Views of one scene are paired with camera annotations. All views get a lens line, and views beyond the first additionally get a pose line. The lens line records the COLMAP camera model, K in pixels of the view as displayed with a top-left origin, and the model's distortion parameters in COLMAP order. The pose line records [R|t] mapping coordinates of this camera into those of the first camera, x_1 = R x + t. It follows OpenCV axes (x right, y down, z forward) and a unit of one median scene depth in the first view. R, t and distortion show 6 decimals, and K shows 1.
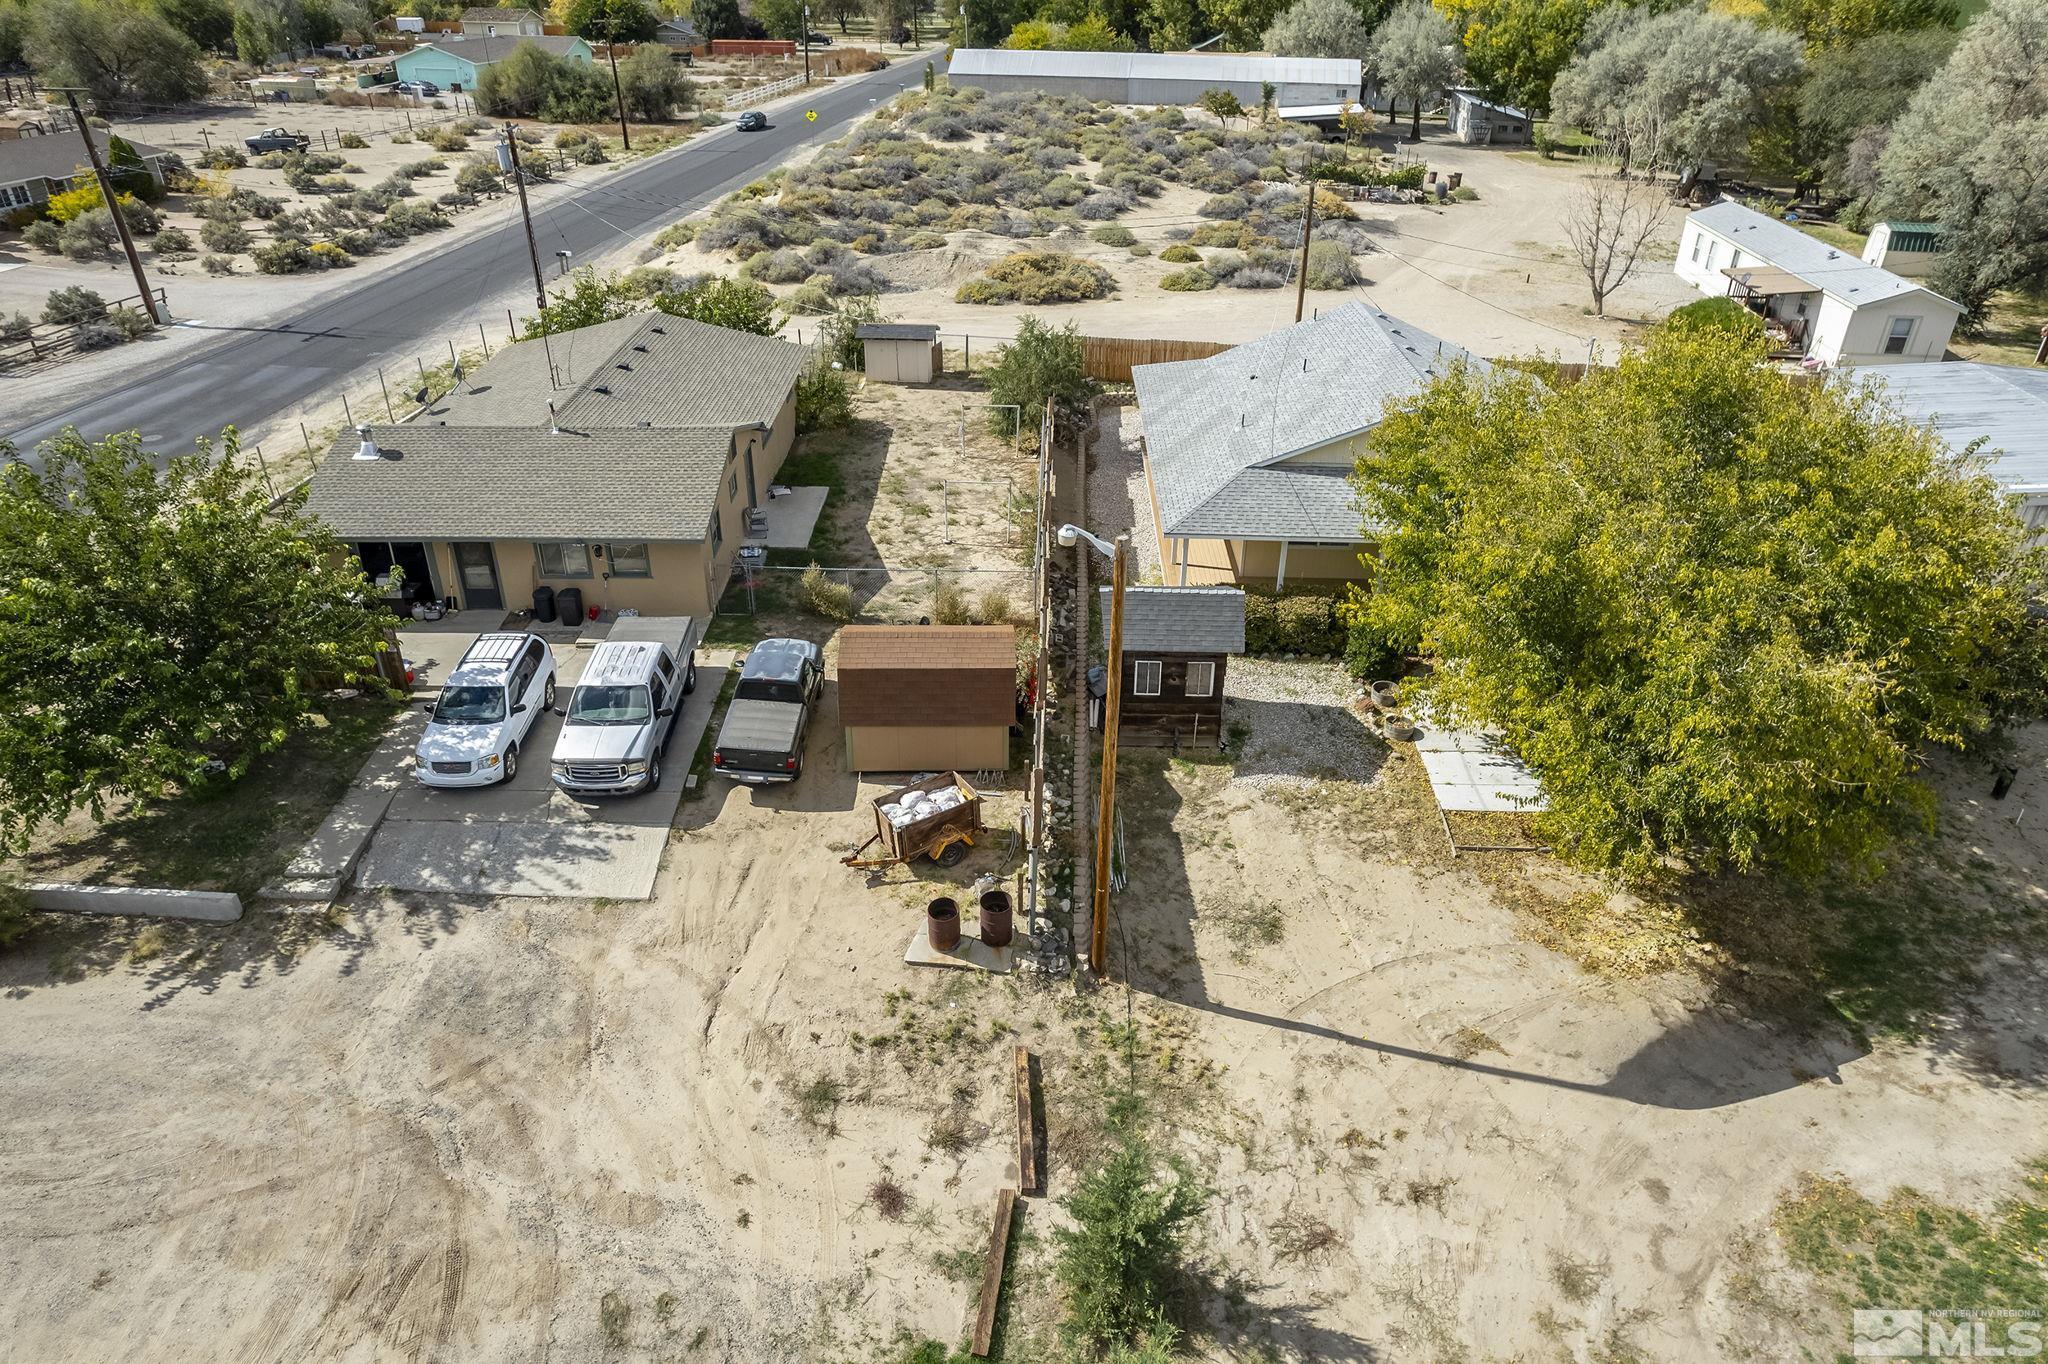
lens RADIAL K [[1338.7, 0, 1031.5], [0, 1338.7, 648.1], [0, 0, 1]] dist [-0.078236, 0.086783]
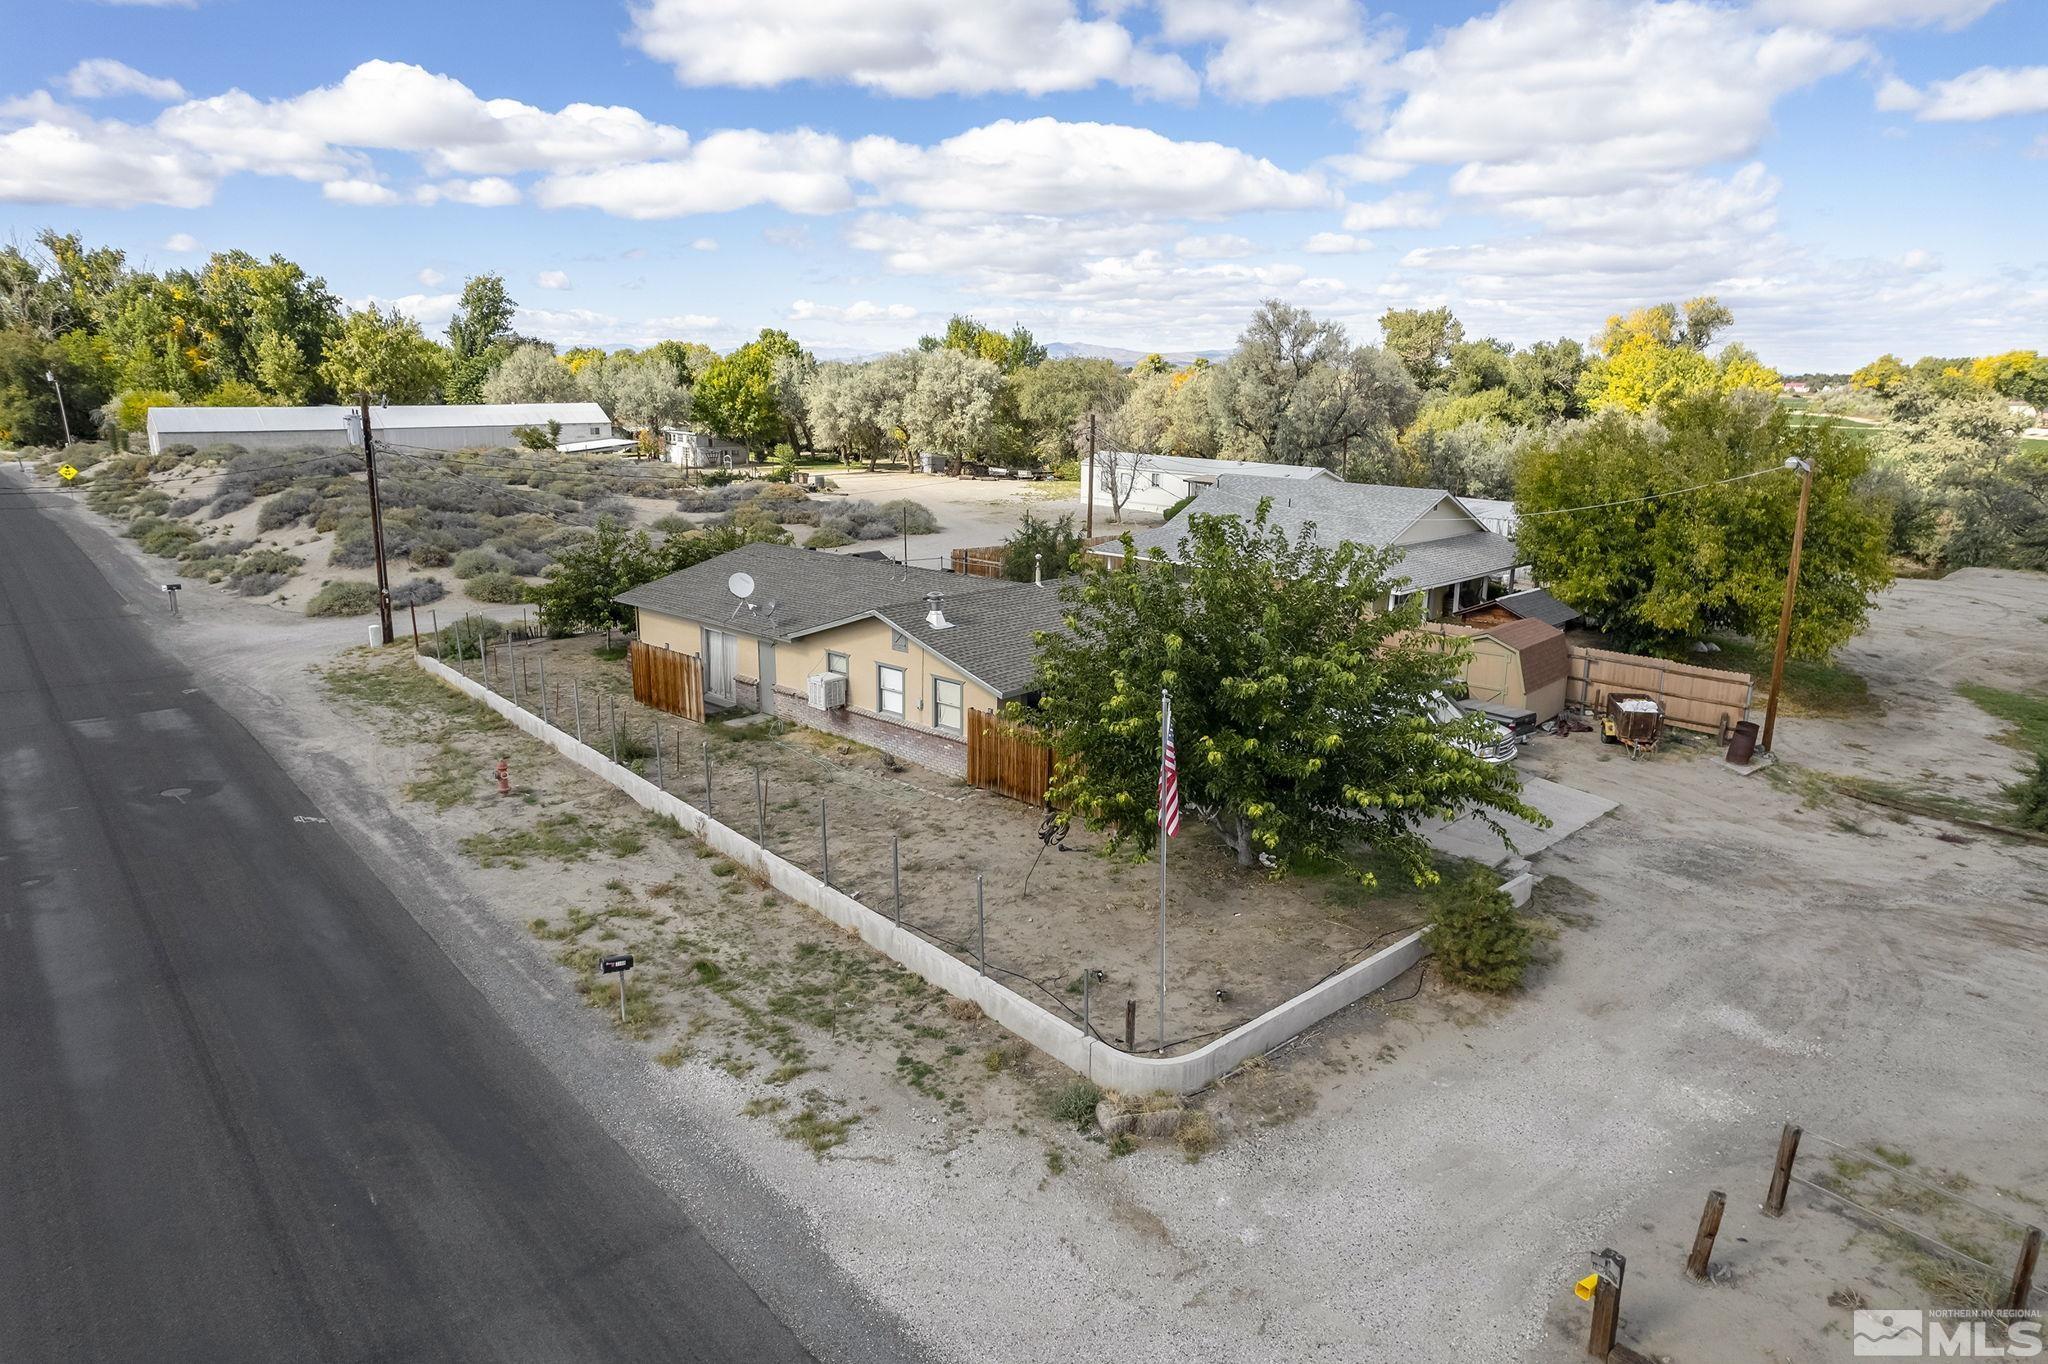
lens RADIAL K [[1319.6, 0, 1036.6], [0, 1319.6, 634.4], [0, 0, 1]] dist [-0.089764, 0.107984]
pose [[0.677274, -0.149604, 0.720360, -1.510773], [0.347110, 0.928264, -0.133567, 0.008931], [-0.648702, 0.340505, 0.680618, 0.438939]]
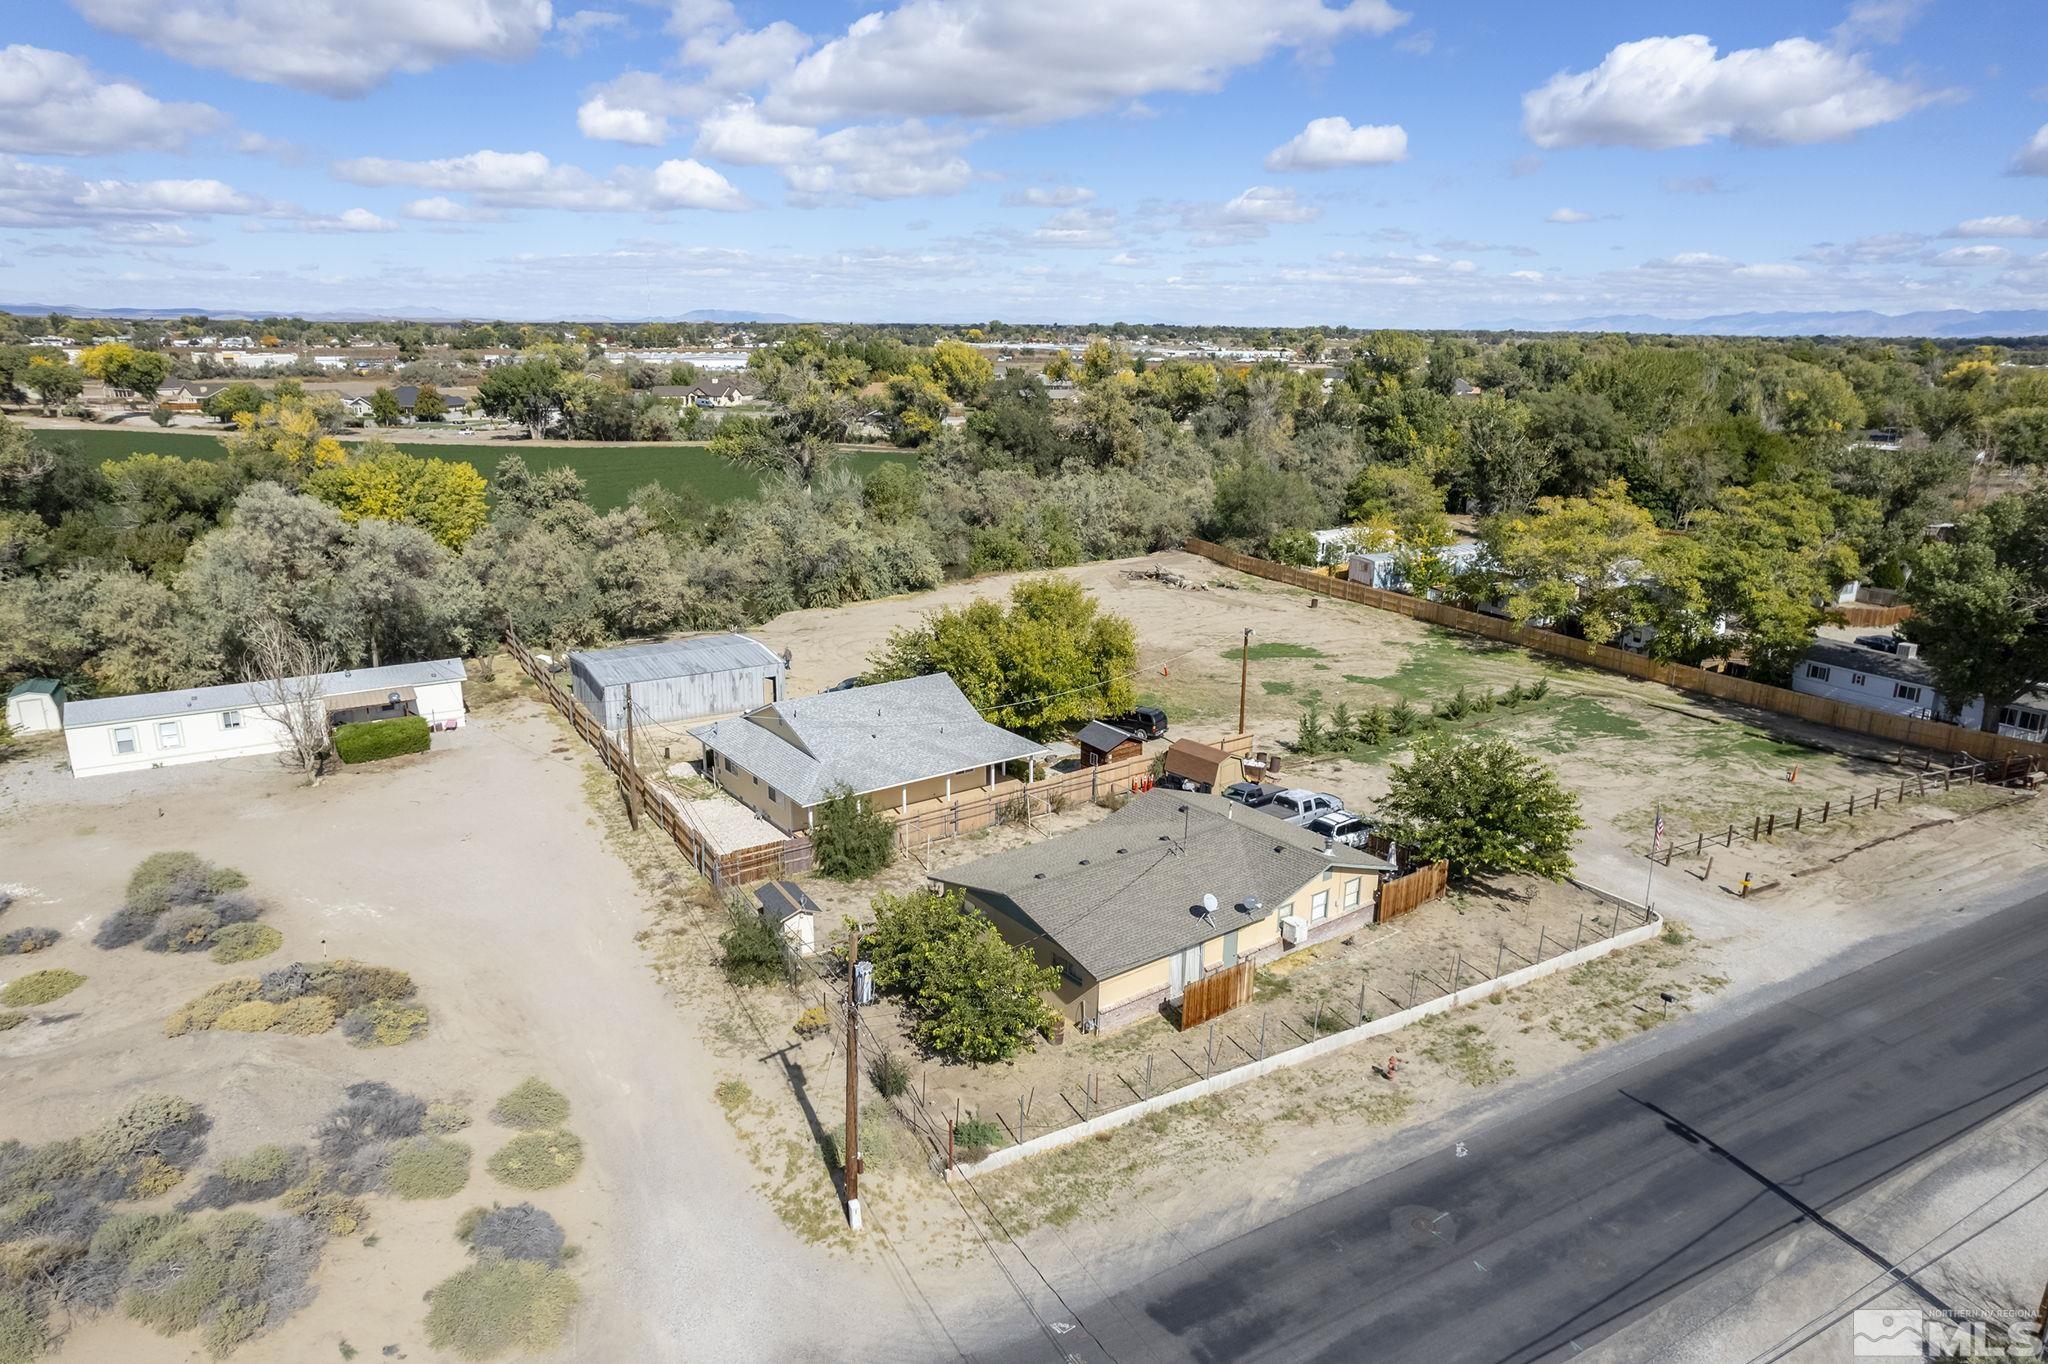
lens RADIAL K [[1305.2, 0, 1031.2], [0, 1305.2, 690.0], [0, 0, 1]] dist [-0.069093, 0.078483]
pose [[-0.607881, -0.234909, 0.758485, -1.892334], [0.361743, 0.768416, 0.527900, -1.661740], [-0.706840, 0.595277, -0.382129, 2.310332]]
